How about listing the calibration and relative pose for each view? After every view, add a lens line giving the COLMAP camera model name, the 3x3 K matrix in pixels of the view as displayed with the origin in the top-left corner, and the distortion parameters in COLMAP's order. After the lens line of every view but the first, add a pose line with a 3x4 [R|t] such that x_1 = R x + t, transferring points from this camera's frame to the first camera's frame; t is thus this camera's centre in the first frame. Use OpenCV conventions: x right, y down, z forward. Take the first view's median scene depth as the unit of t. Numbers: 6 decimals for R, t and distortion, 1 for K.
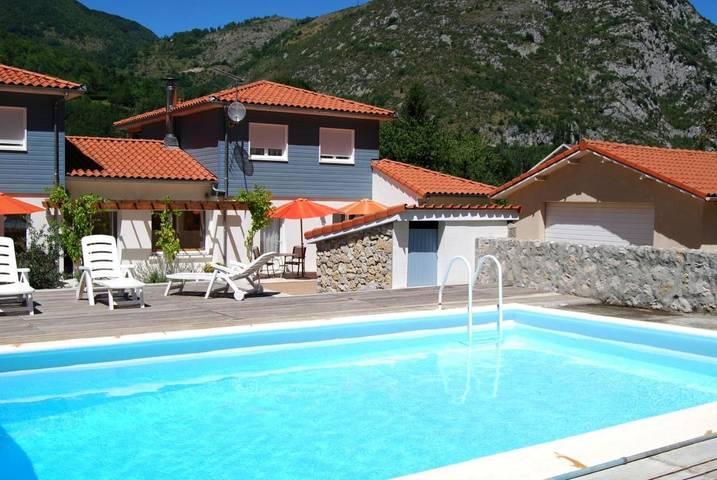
lens RADIAL K [[789.7, 0, 358.5], [0, 789.7, 240.0], [0, 0, 1]] dist [-0.067001, 0.035415]
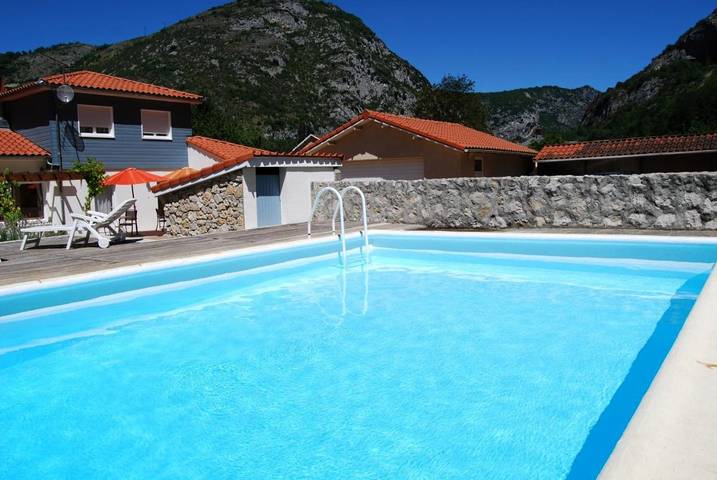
lens RADIAL K [[561.7, 0, 360.6], [0, 561.7, 242.7], [0, 0, 1]] dist [-0.096540, 0.039947]
pose [[0.937435, -0.076461, 0.339660, -0.041309], [0.055472, 0.995926, 0.071094, 0.018868], [-0.343712, -0.047804, 0.937858, 0.116318]]
